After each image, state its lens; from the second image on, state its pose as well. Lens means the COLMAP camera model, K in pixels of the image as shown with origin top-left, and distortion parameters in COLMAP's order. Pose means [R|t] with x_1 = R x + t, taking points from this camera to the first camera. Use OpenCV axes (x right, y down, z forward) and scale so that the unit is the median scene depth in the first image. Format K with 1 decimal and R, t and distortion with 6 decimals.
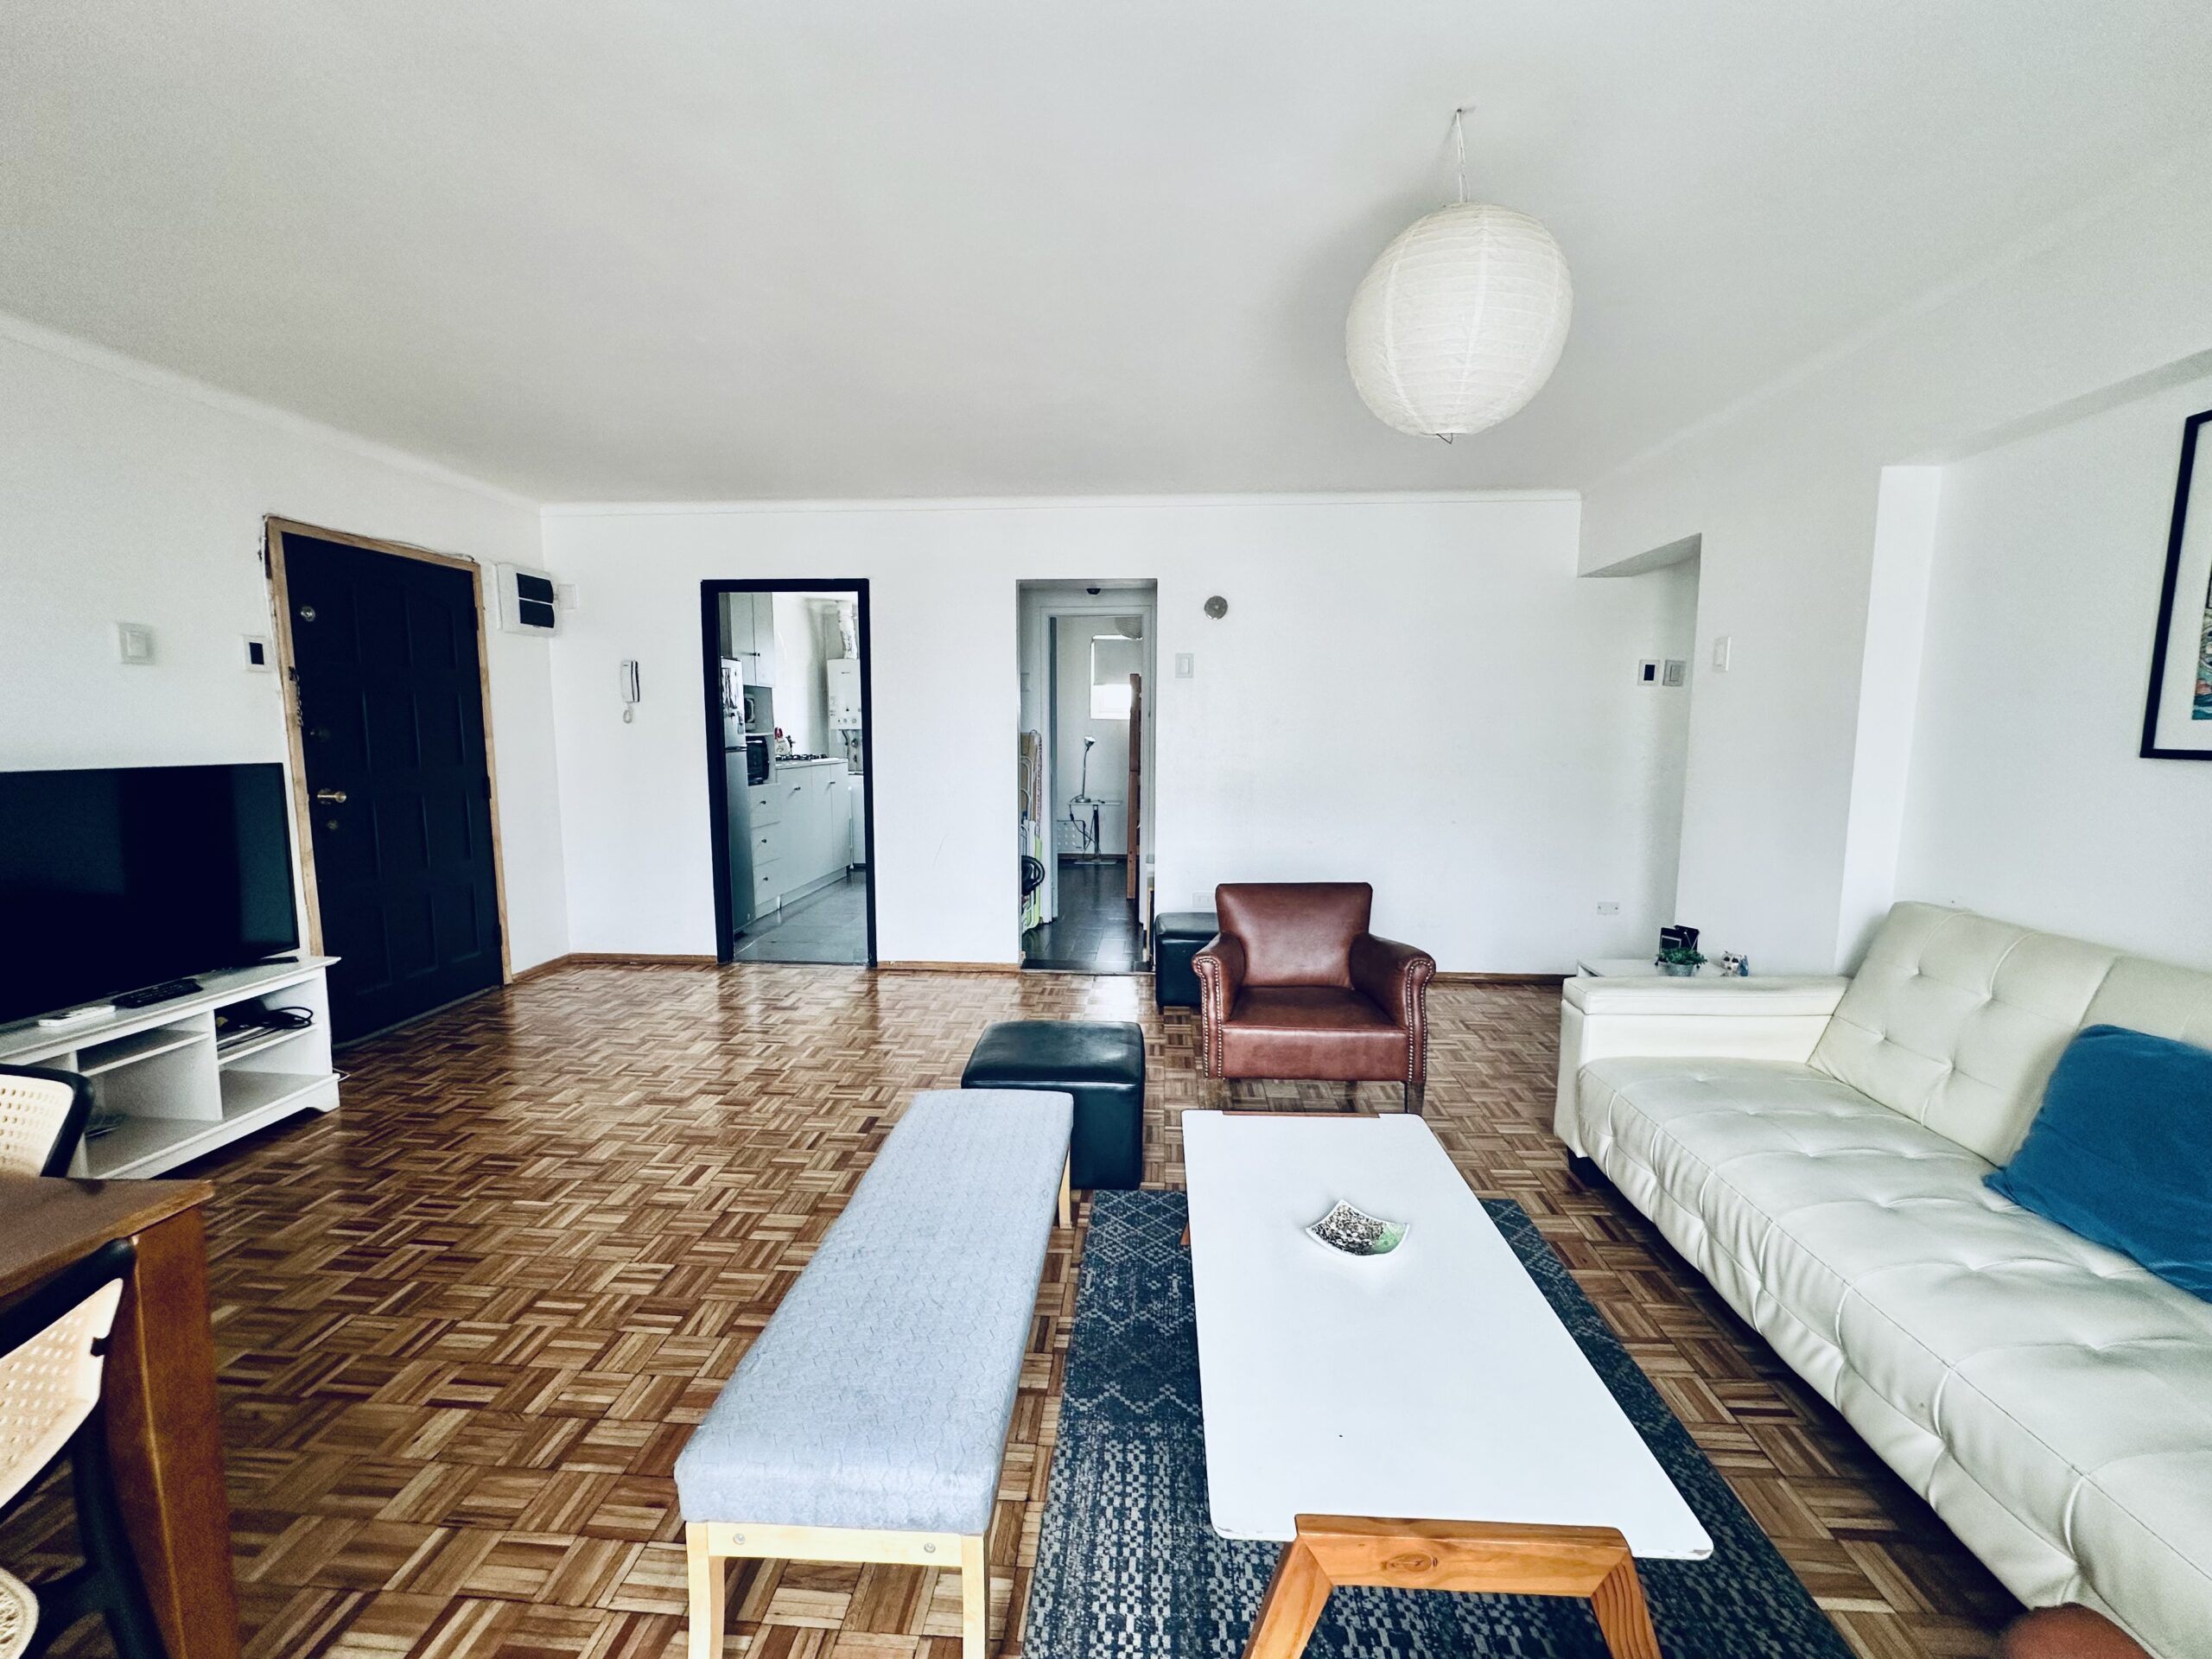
lens RADIAL K [[887.3, 0, 1104.2], [0, 887.3, 826.4], [0, 0, 1]] dist [-0.000394, 0.000434]
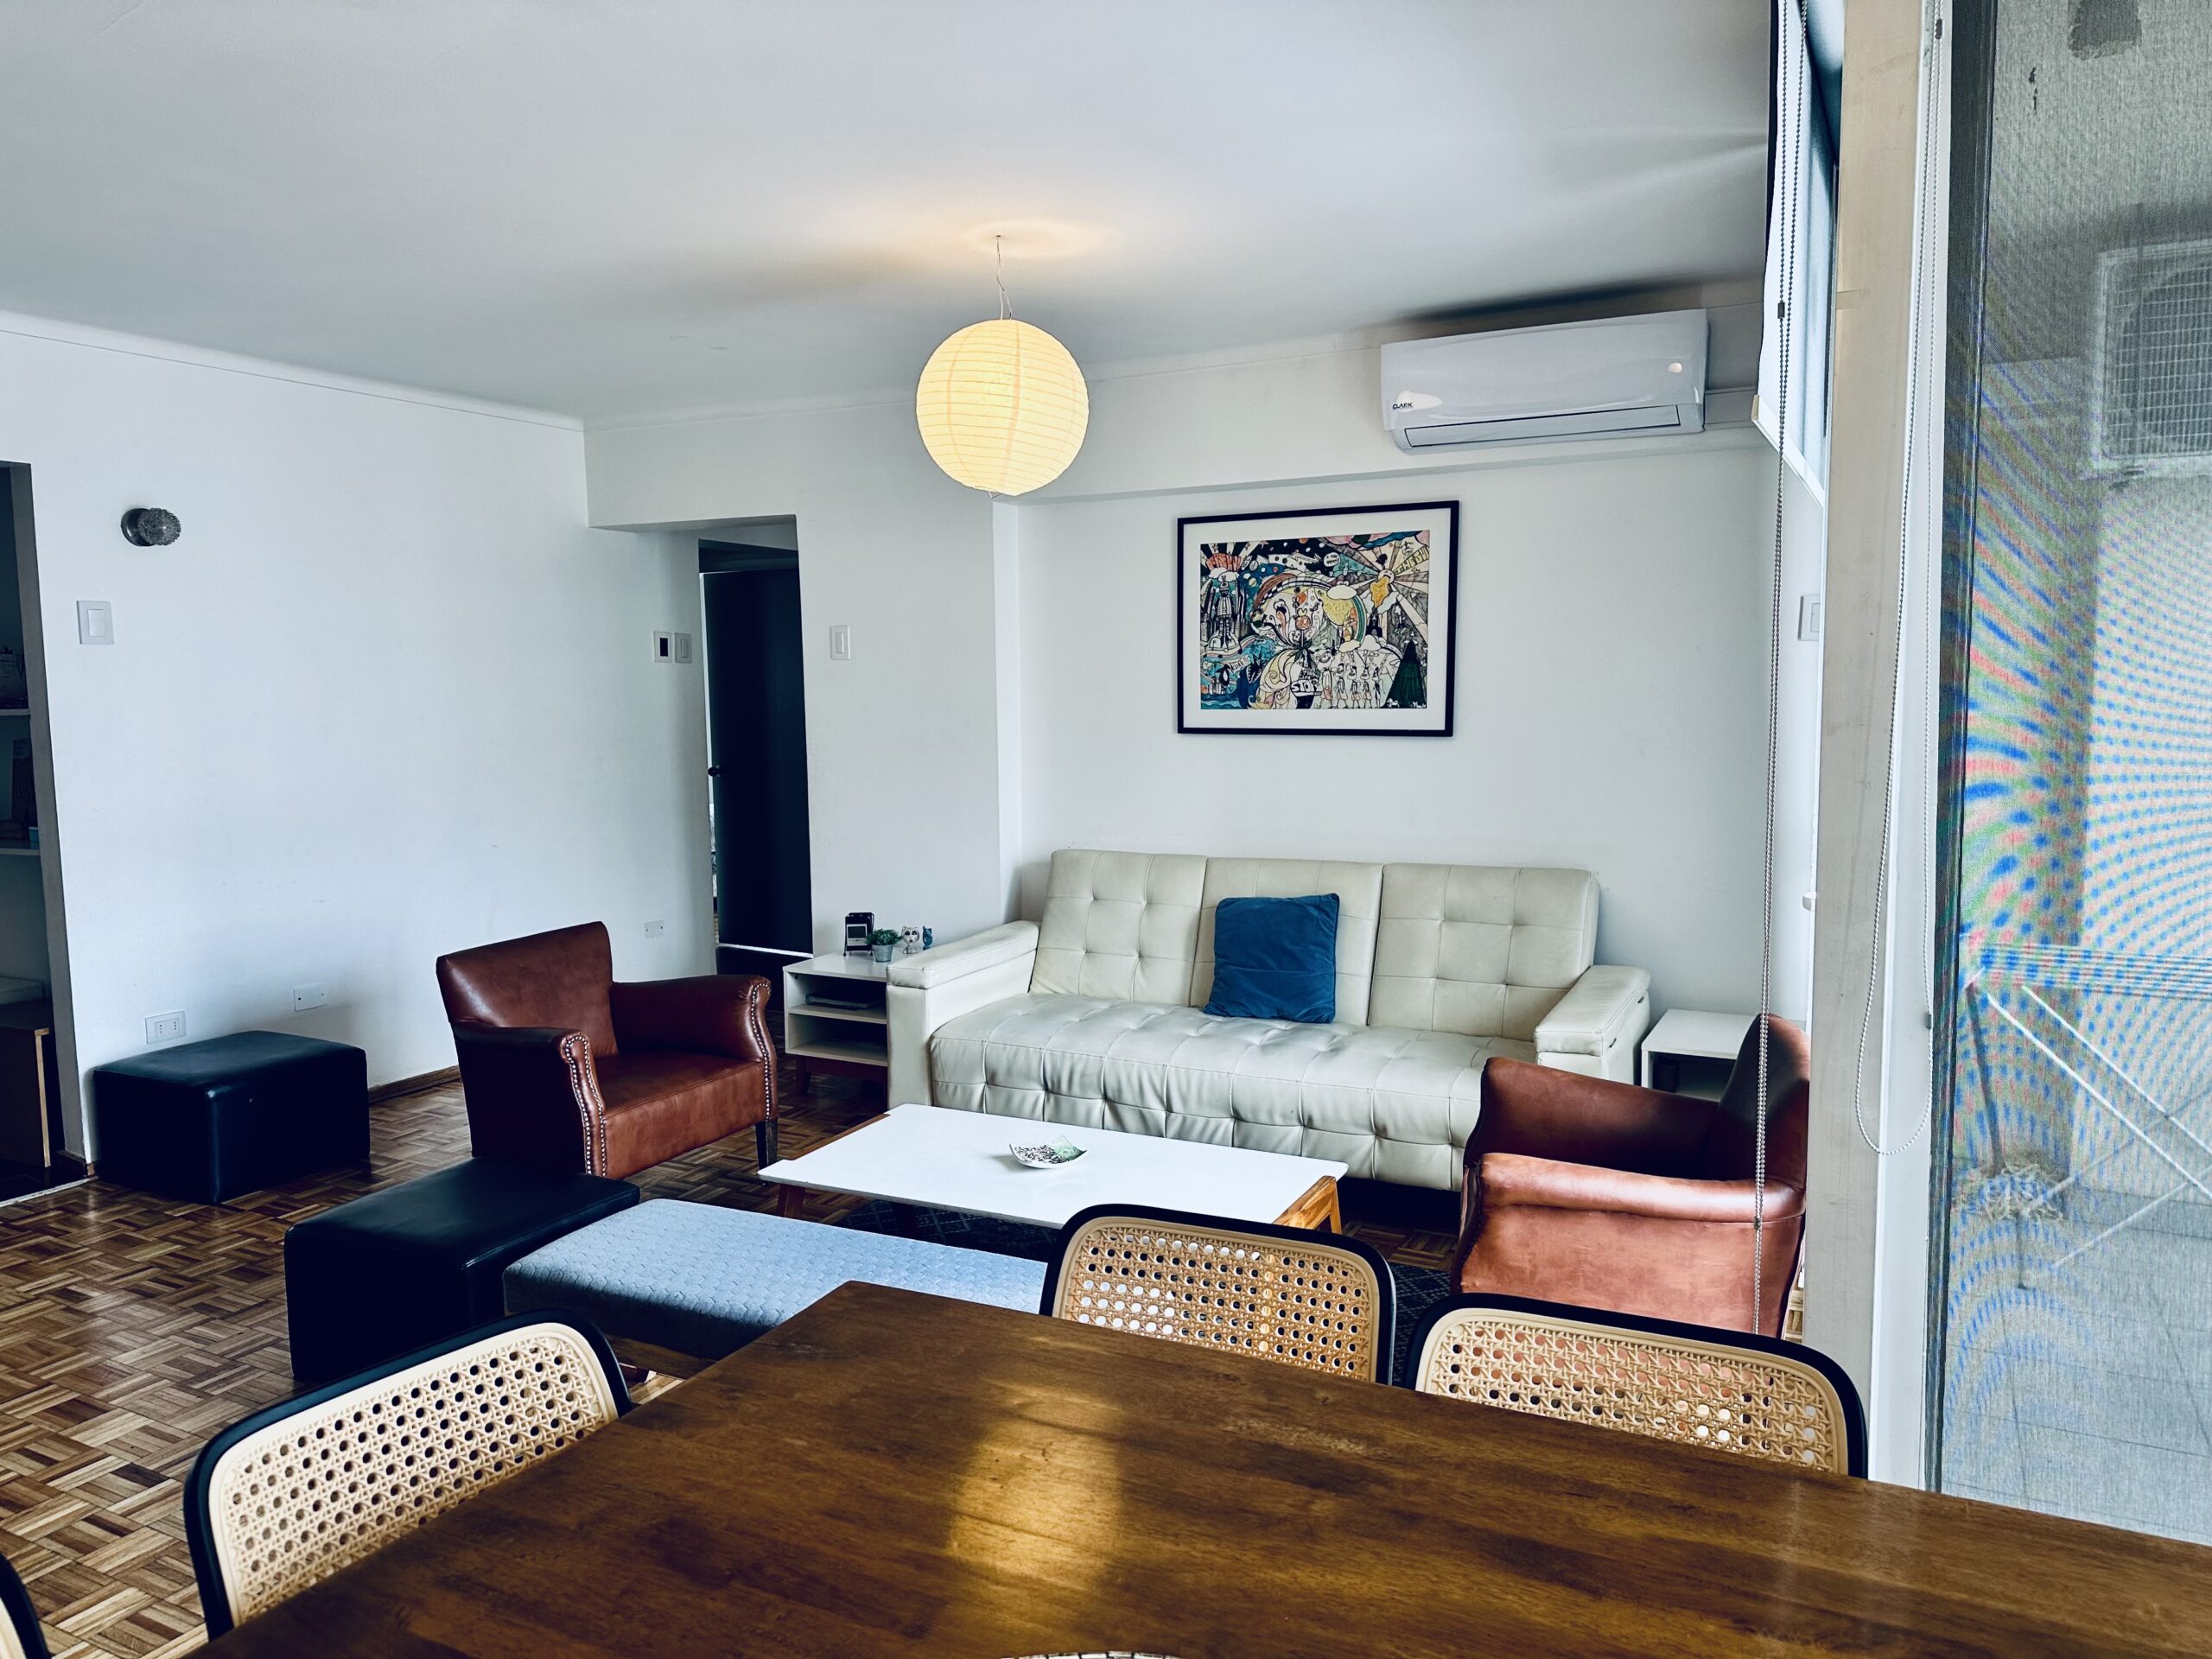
lens RADIAL K [[1543.6, 0, 1106.0], [0, 1543.6, 829.5], [0, 0, 1]] dist [0.150124, -0.266154]
pose [[0.403467, -0.096260, 0.909917, -0.913534], [0.114436, 0.991951, 0.054196, -0.048890], [-0.907810, 0.082261, 0.411235, 0.015734]]
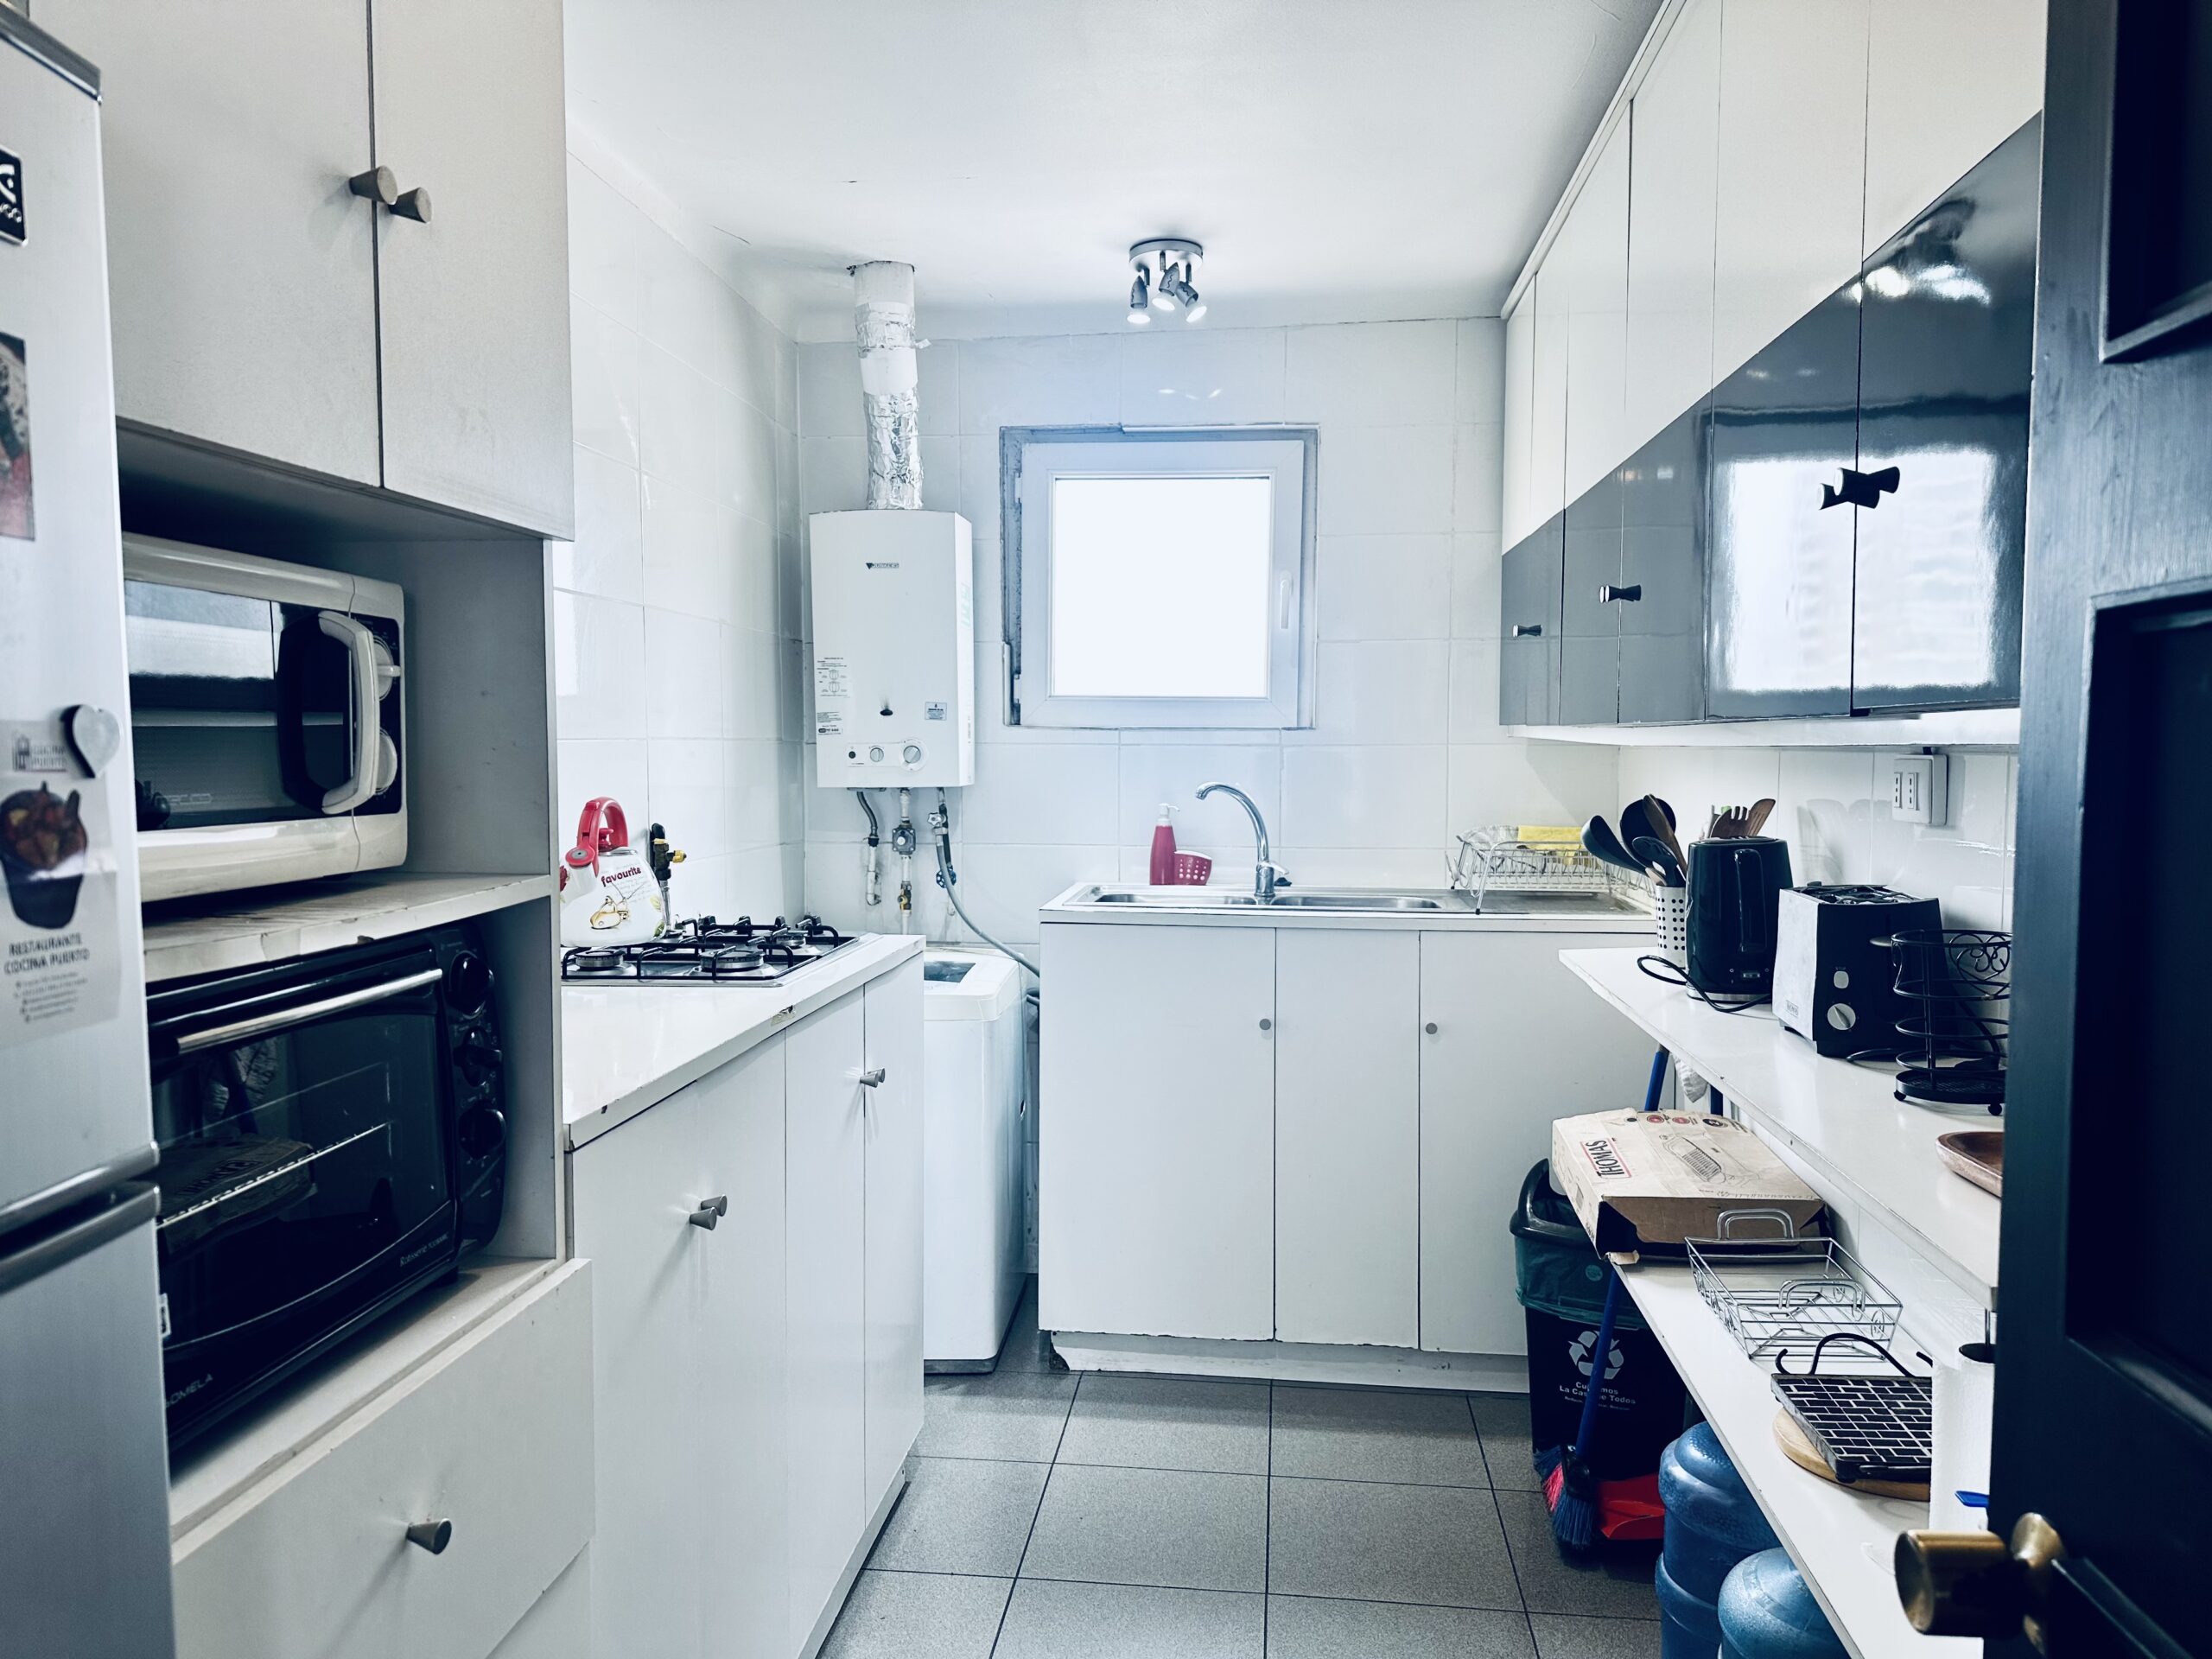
lens RADIAL K [[1543.6, 0, 1106.0], [0, 1543.6, 829.5], [0, 0, 1]] dist [0.150124, -0.266154]
pose [[0.998737, 0.003518, -0.050121, -0.599433], [-0.006138, 0.998617, -0.052219, -0.220719], [0.049868, 0.052461, 0.997377, 1.658737]]
